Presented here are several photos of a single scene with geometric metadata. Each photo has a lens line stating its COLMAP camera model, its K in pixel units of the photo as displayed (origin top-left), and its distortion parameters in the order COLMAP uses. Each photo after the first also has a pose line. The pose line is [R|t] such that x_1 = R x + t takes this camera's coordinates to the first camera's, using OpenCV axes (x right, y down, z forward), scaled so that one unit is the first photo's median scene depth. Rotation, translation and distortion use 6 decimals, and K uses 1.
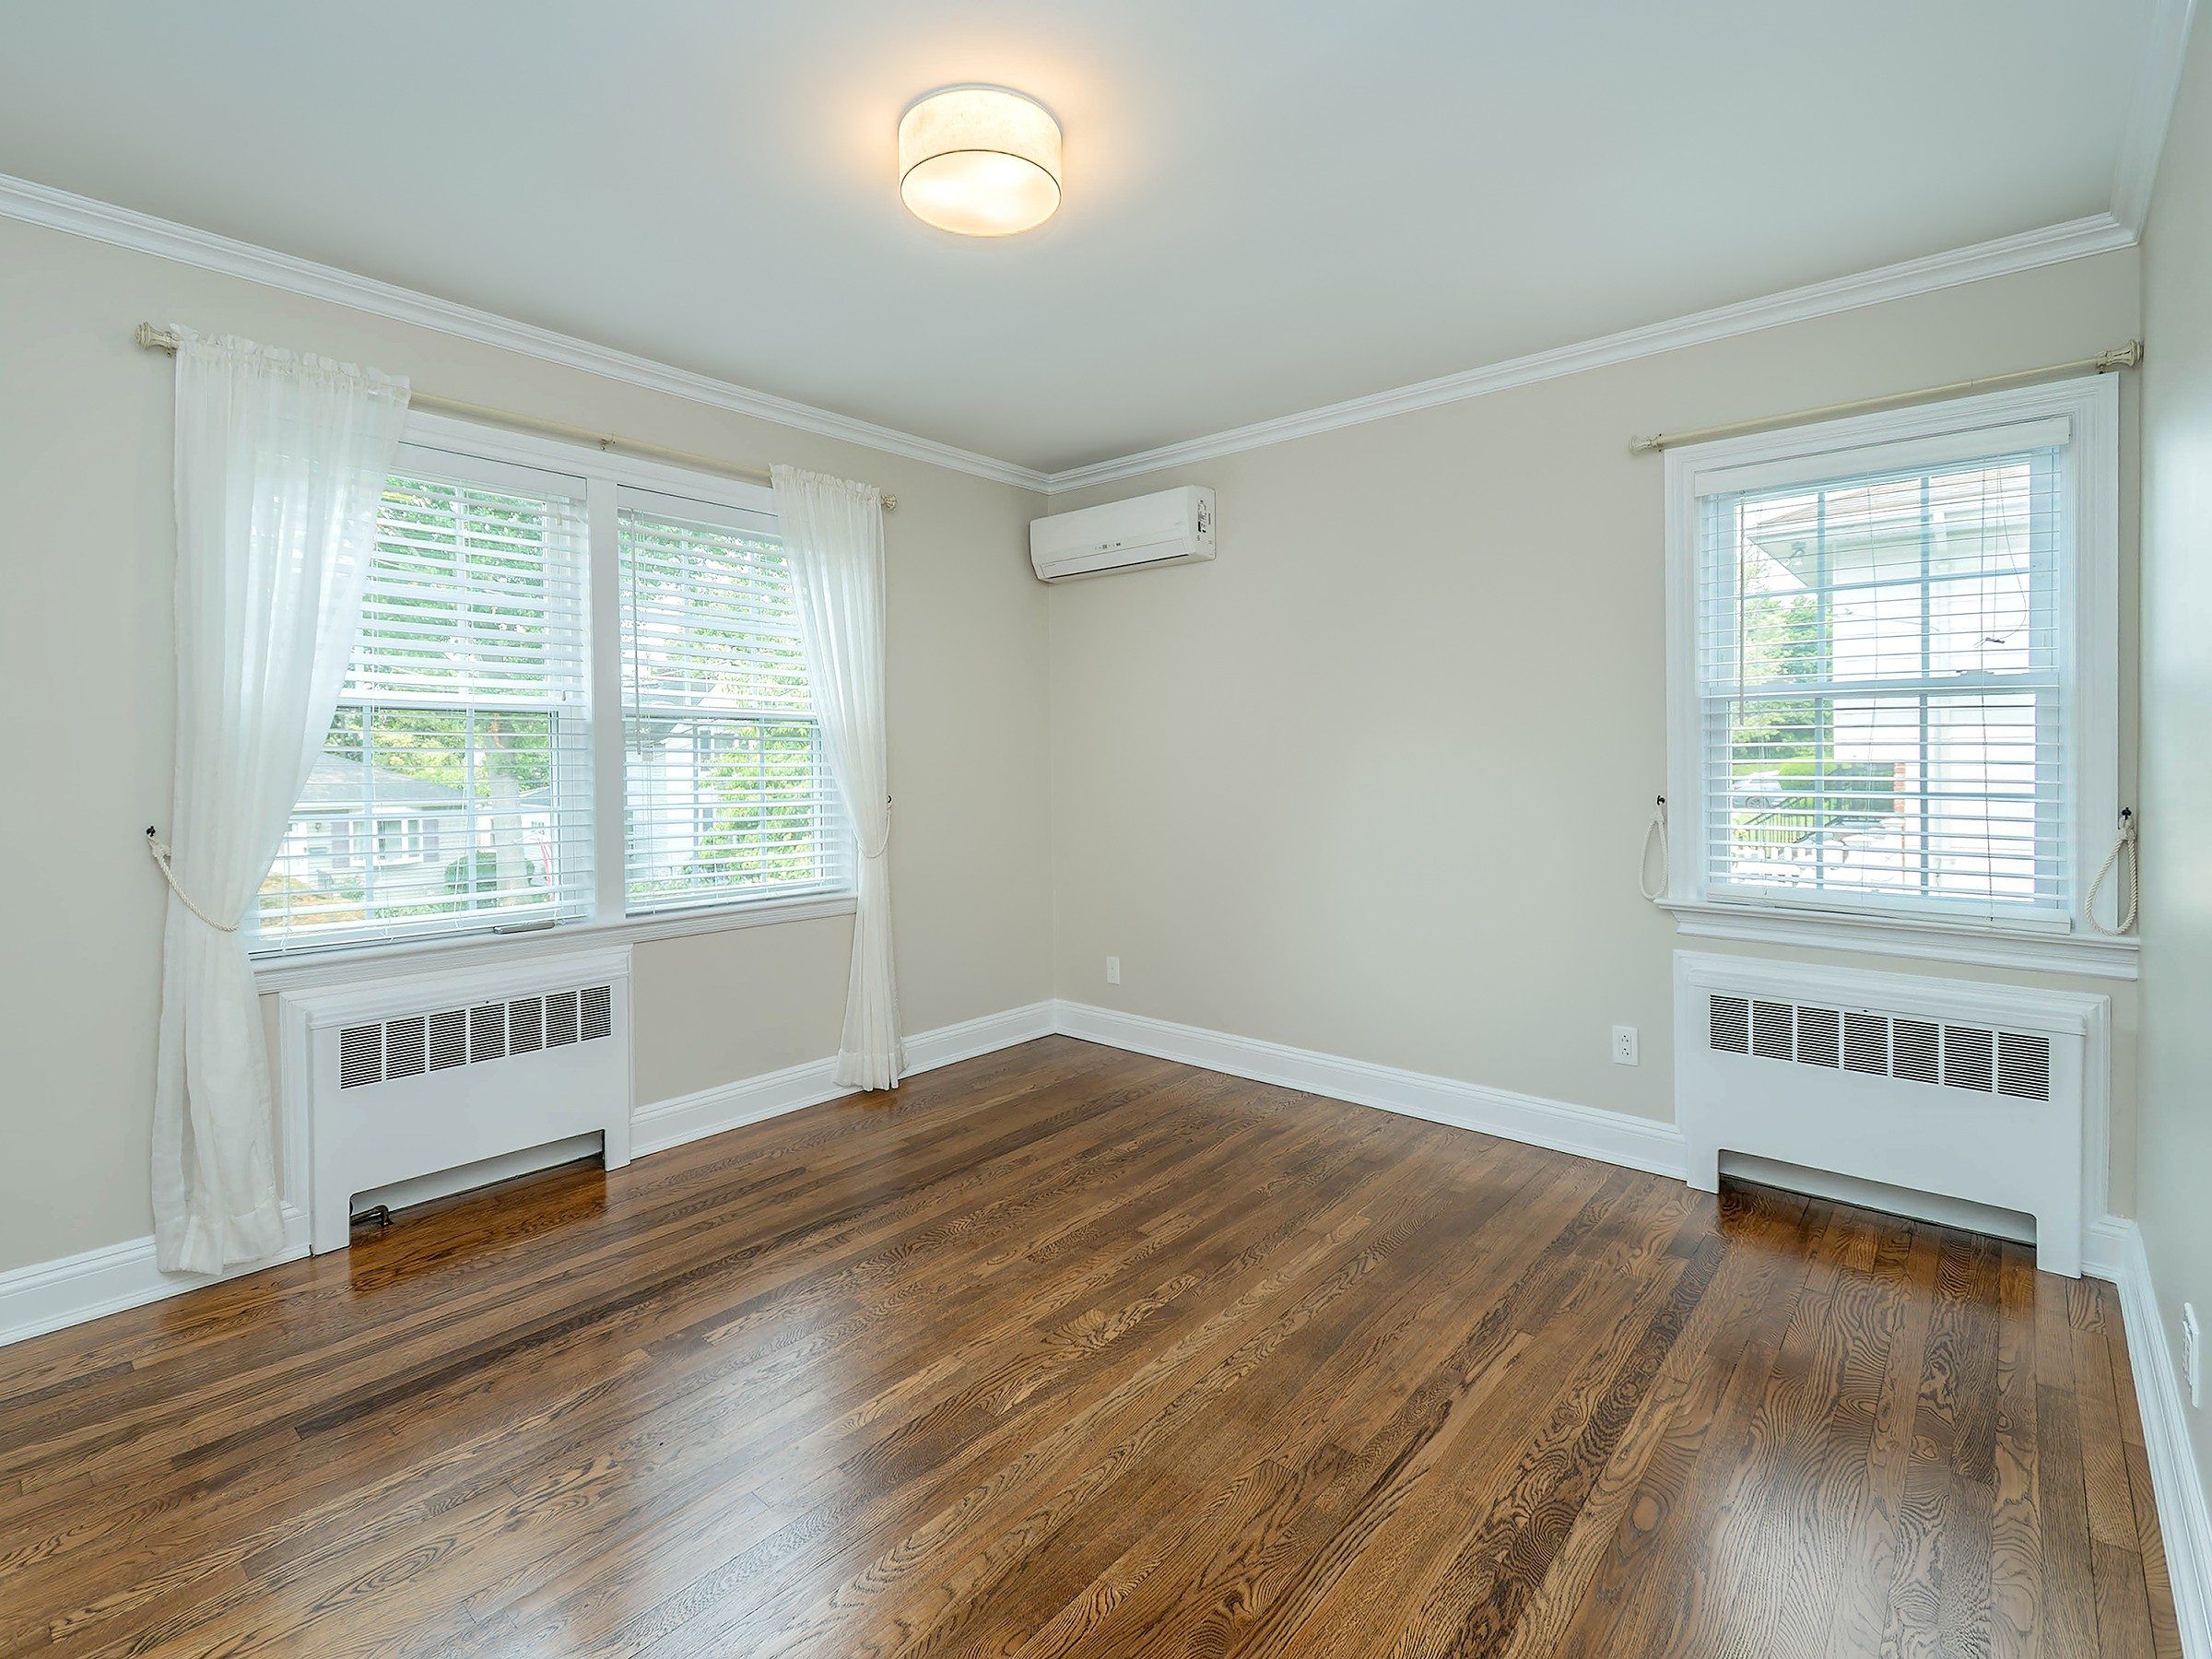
lens RADIAL K [[1094.4, 0, 1120.1], [0, 1094.4, 765.4], [0, 0, 1]] dist [0.002214, -0.001364]
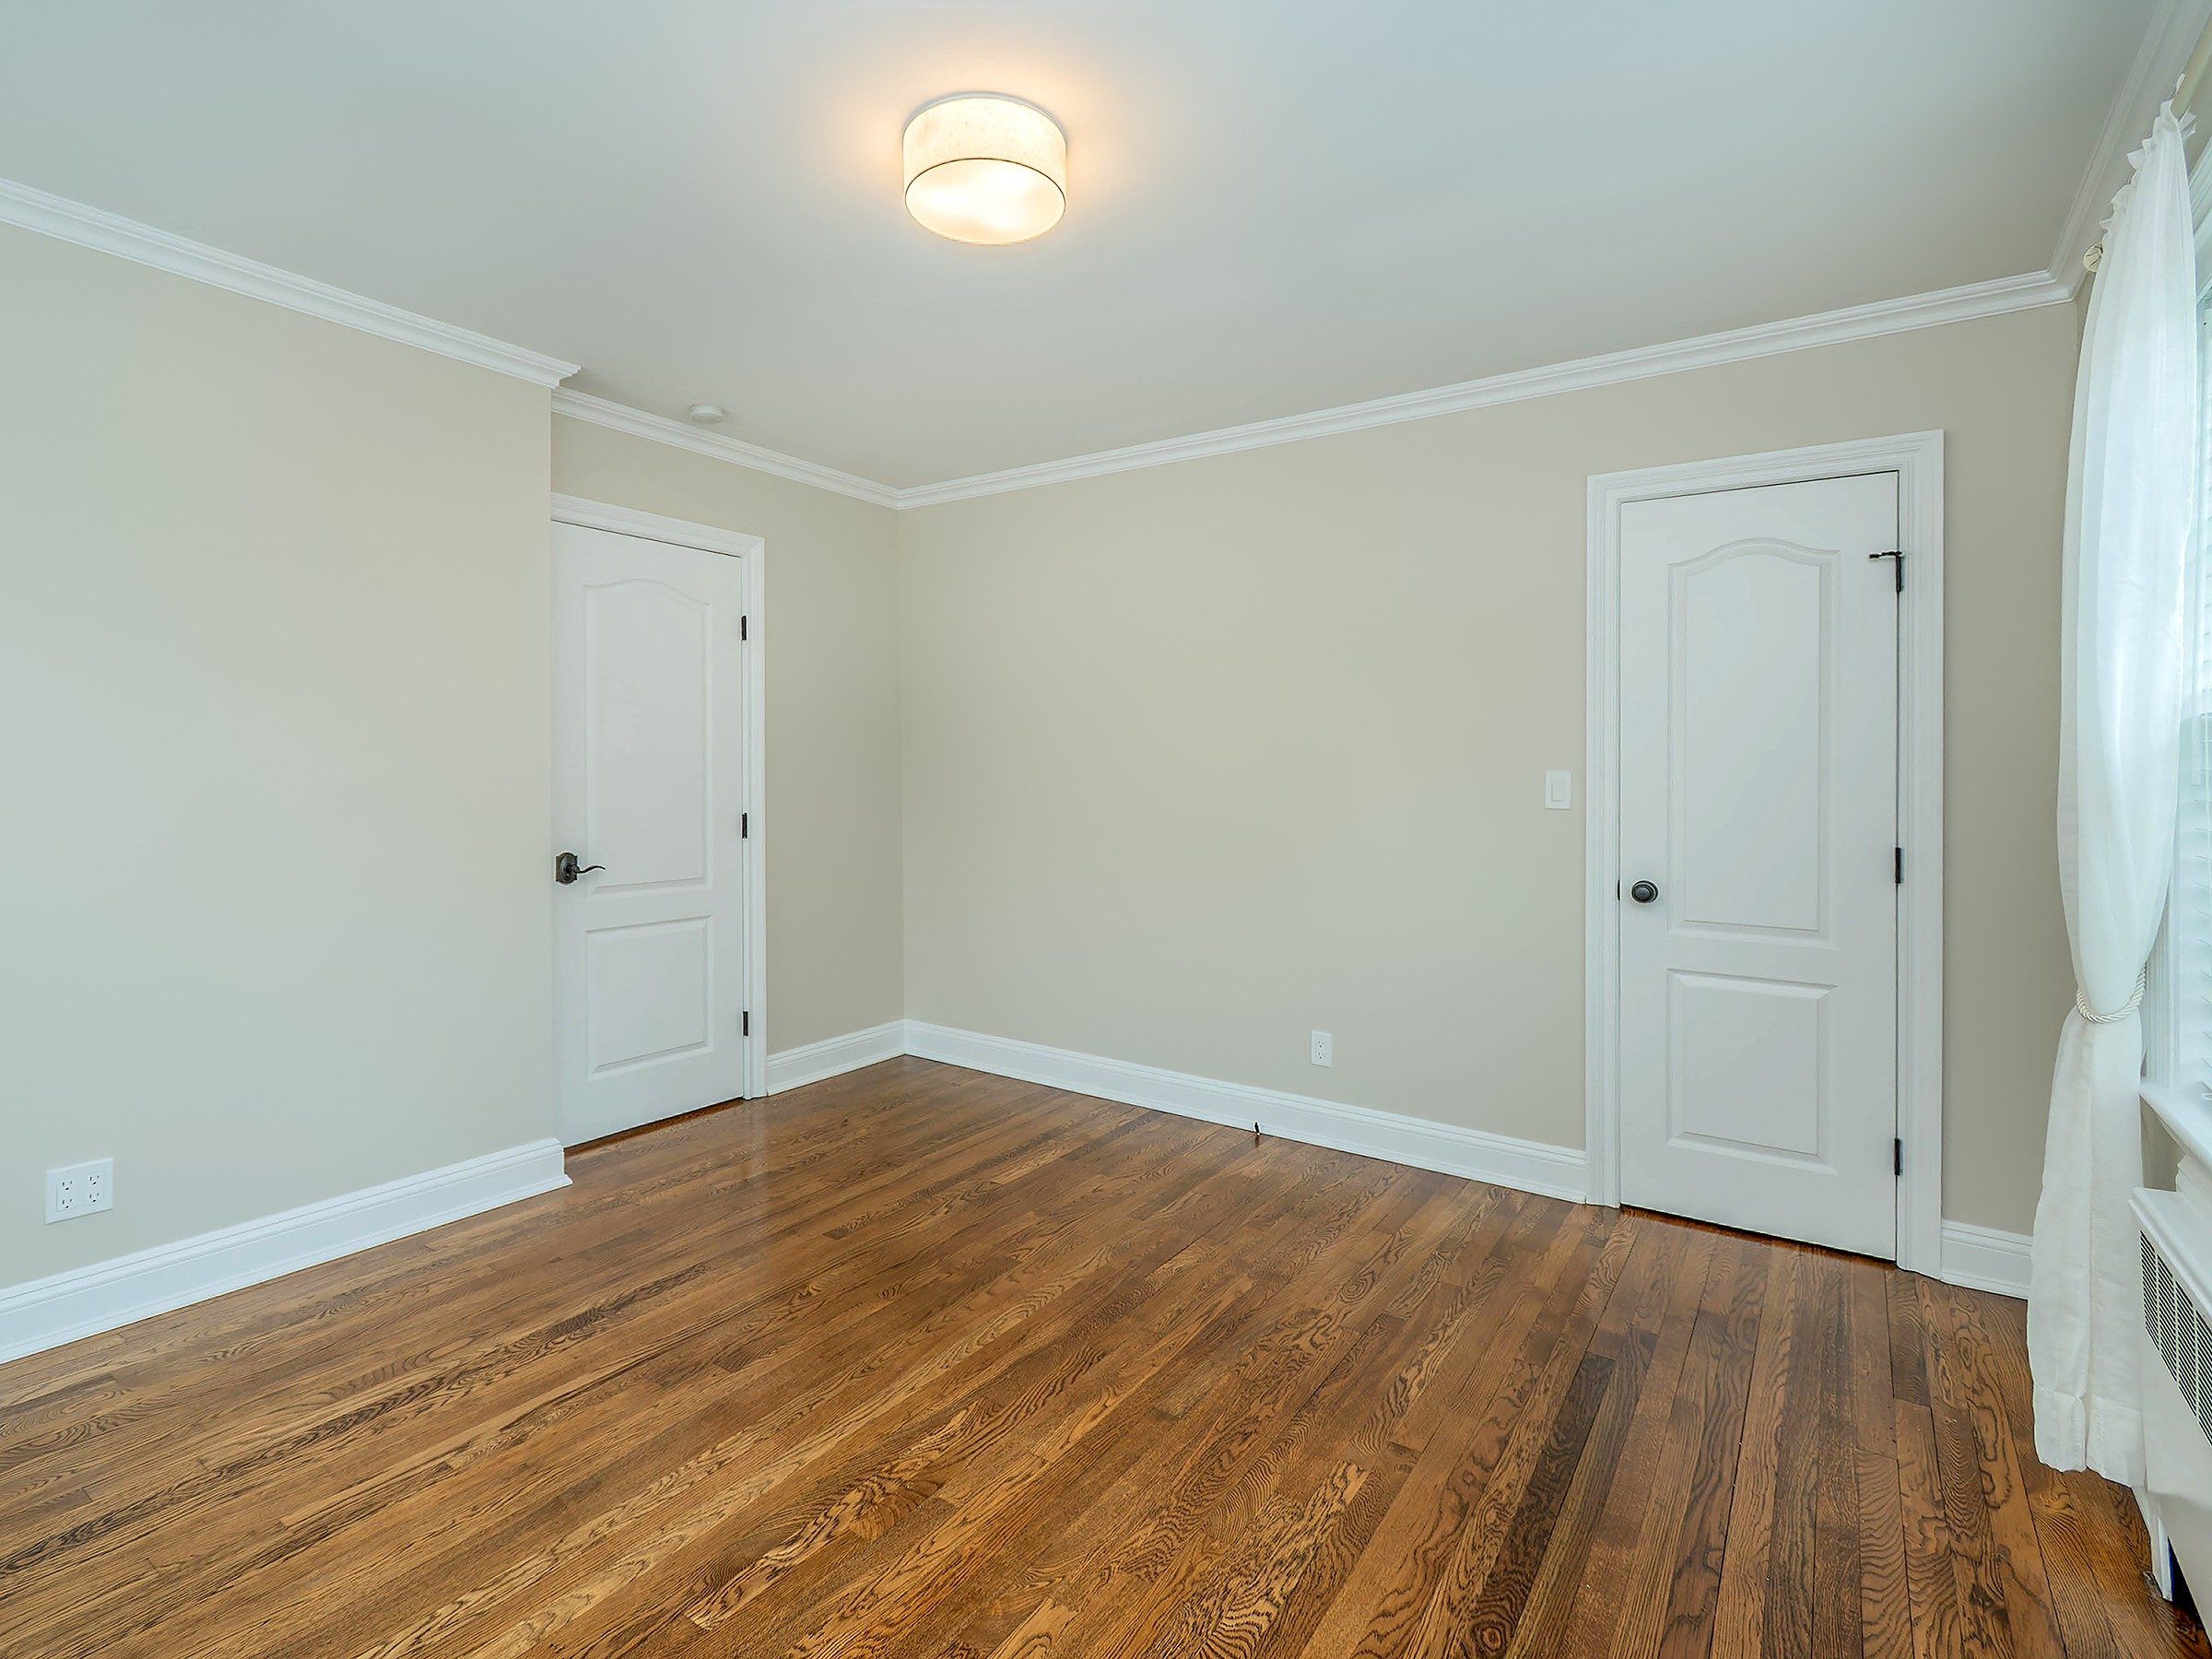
lens RADIAL K [[1094.4, 0, 1120.1], [0, 1094.4, 765.4], [0, 0, 1]] dist [0.002214, -0.001364]
pose [[-0.991335, -0.004502, -0.131283, -0.102908], [-0.005210, 0.999974, 0.005051, -0.003457], [0.131257, 0.005692, -0.991332, 2.005647]]
